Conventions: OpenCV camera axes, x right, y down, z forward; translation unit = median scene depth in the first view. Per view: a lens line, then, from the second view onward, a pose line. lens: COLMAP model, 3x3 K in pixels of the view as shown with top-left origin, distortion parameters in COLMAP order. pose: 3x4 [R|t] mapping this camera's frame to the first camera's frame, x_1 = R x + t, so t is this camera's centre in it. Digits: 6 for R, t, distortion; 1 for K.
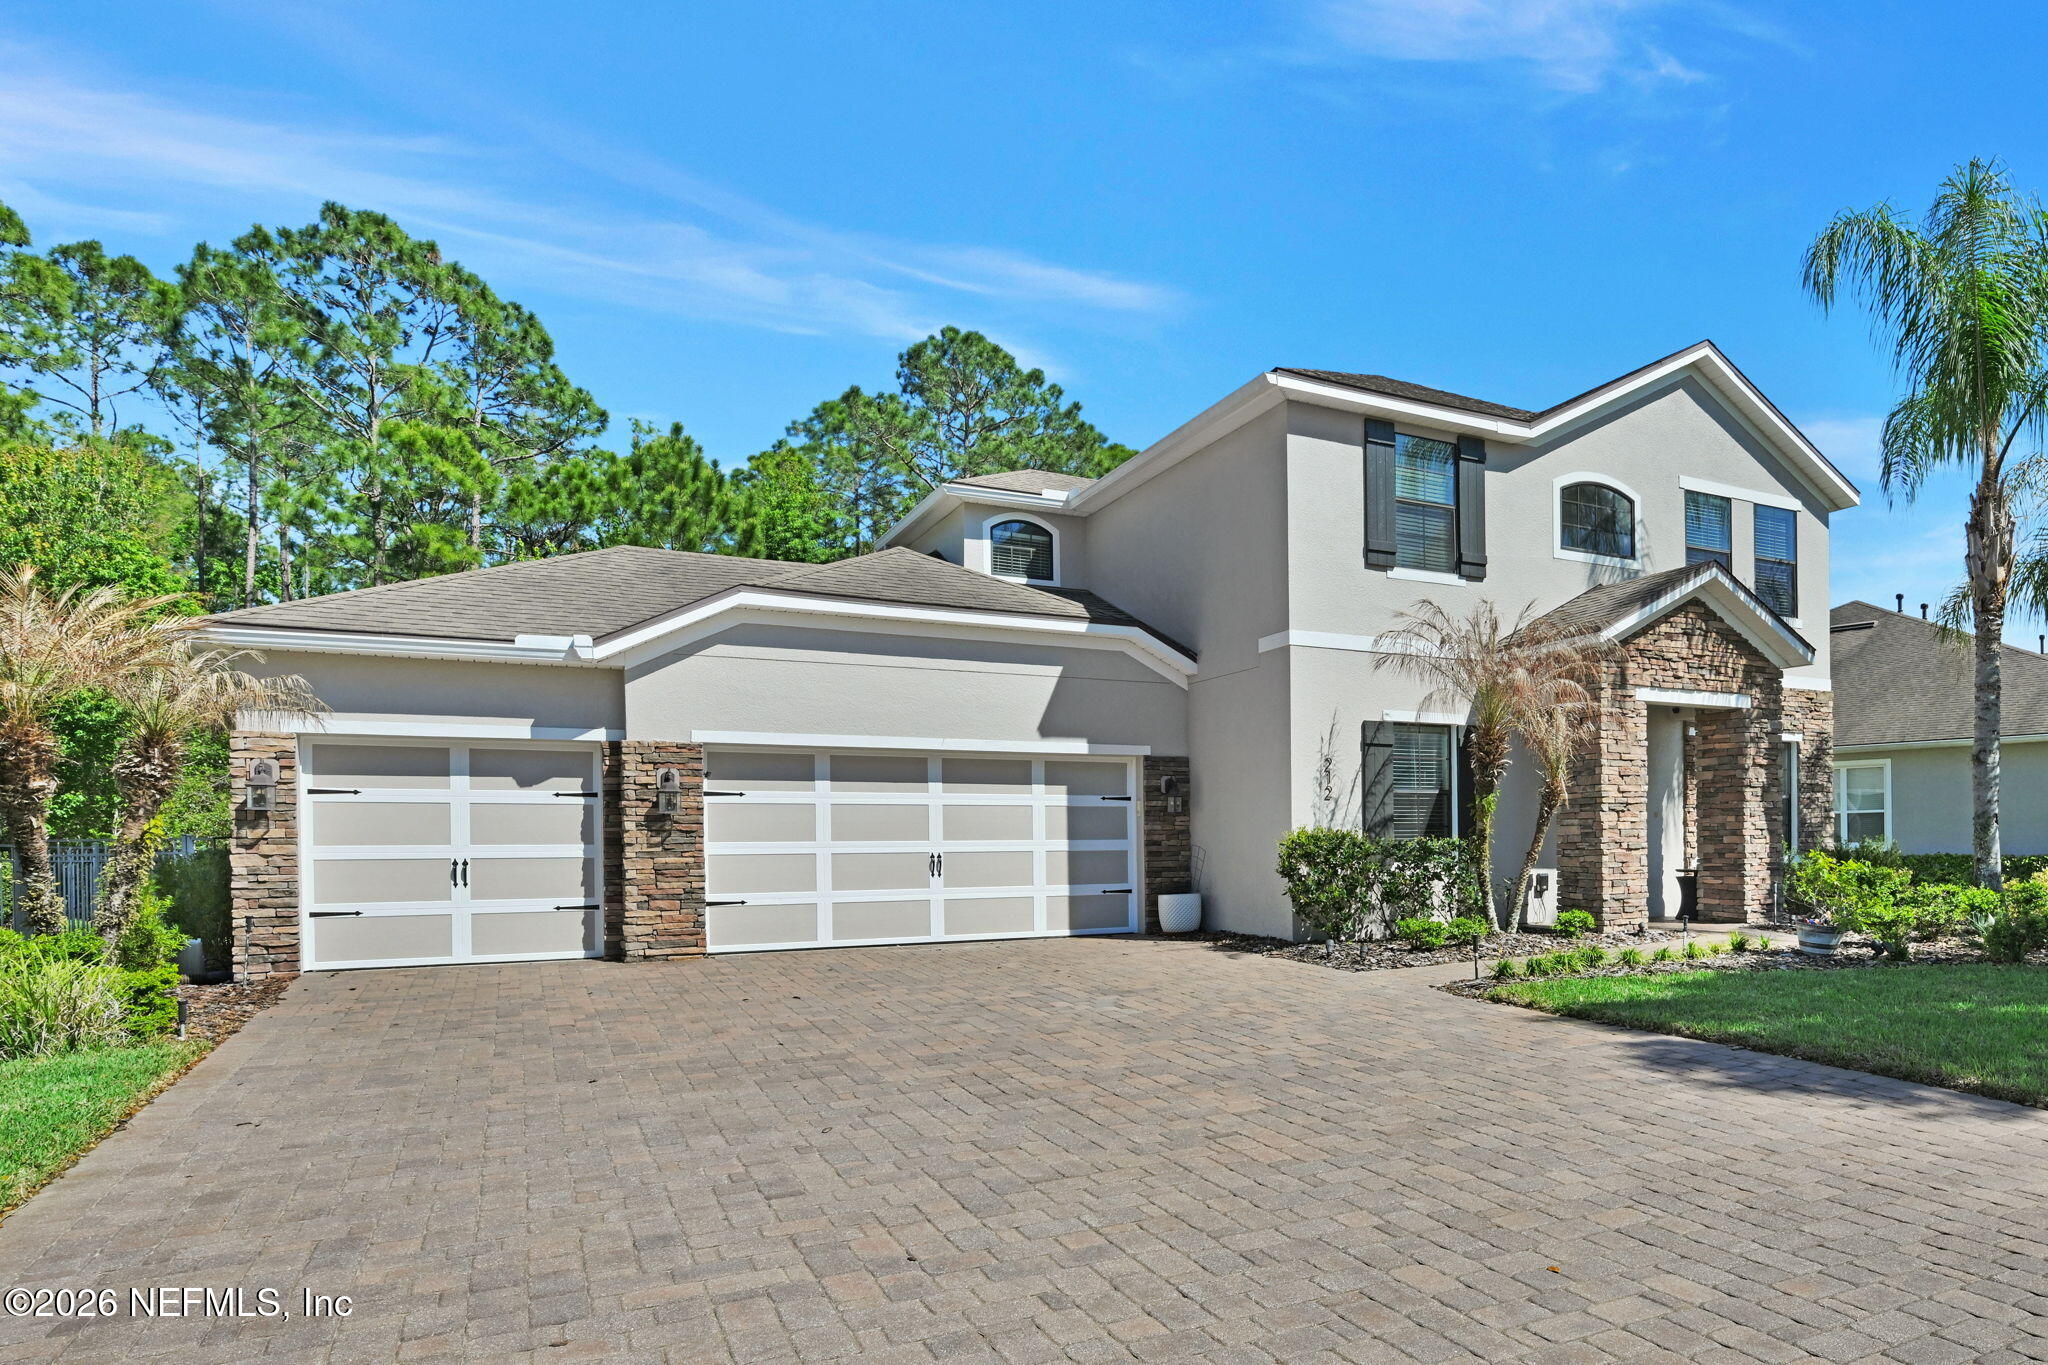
lens RADIAL K [[1249.6, 0, 1024.2], [0, 1249.6, 848.5], [0, 0, 1]] dist [0.003193, 0.001010]
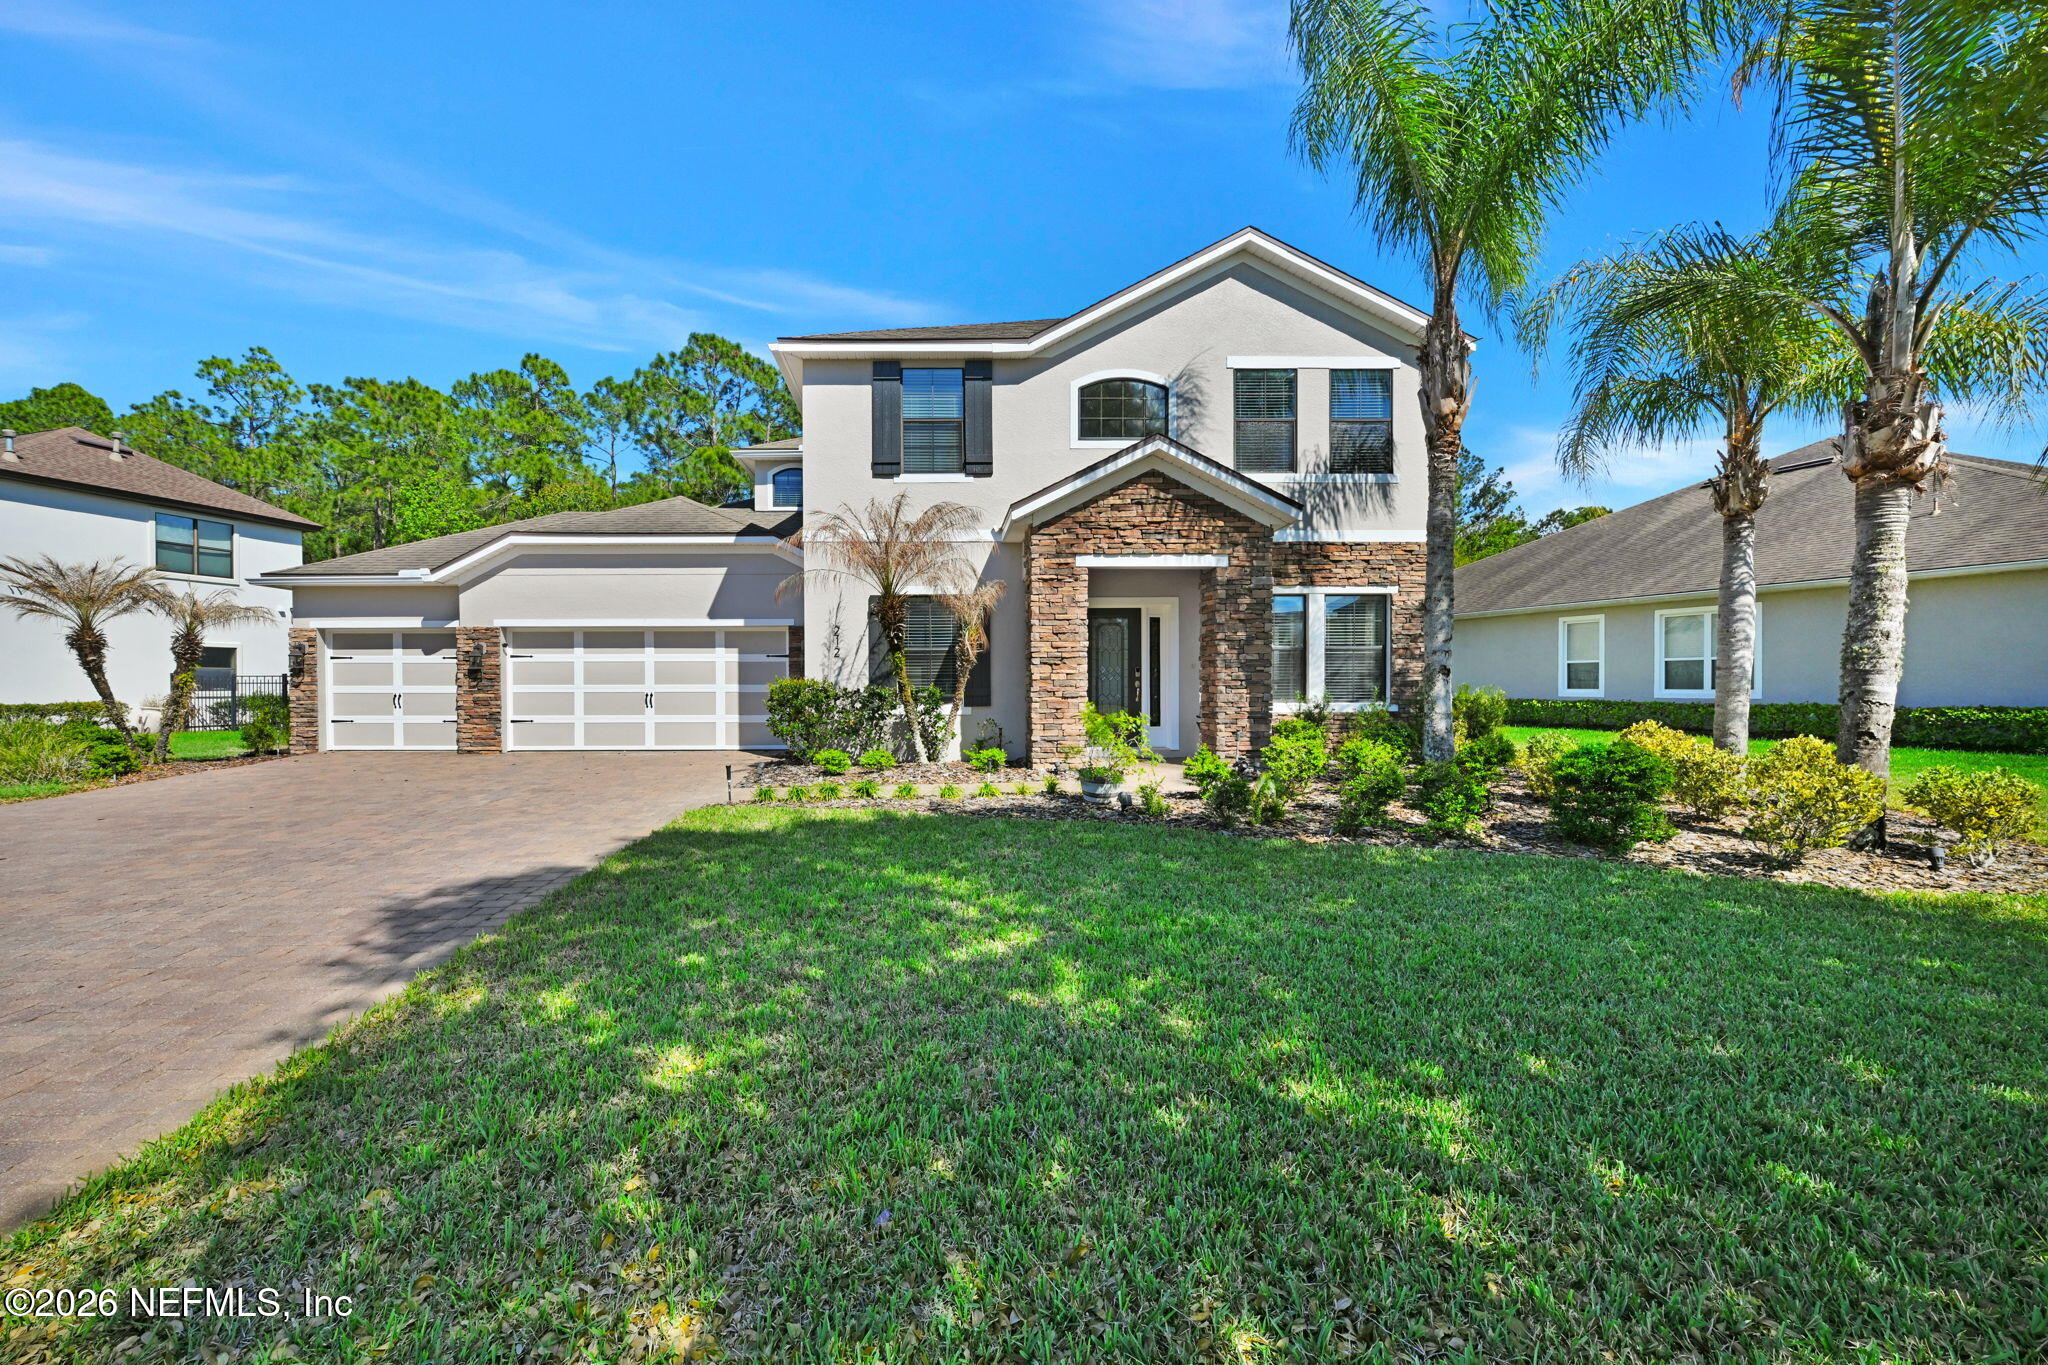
lens RADIAL K [[812.2, 0, 1033.6], [0, 812.2, 691.1], [0, 0, 1]] dist [0.000252, 0.000604]
pose [[0.881109, 0.011512, -0.472774, 0.811749], [-0.007907, 0.999923, 0.009611, -0.012002], [0.472848, -0.004731, 0.881132, 0.330816]]
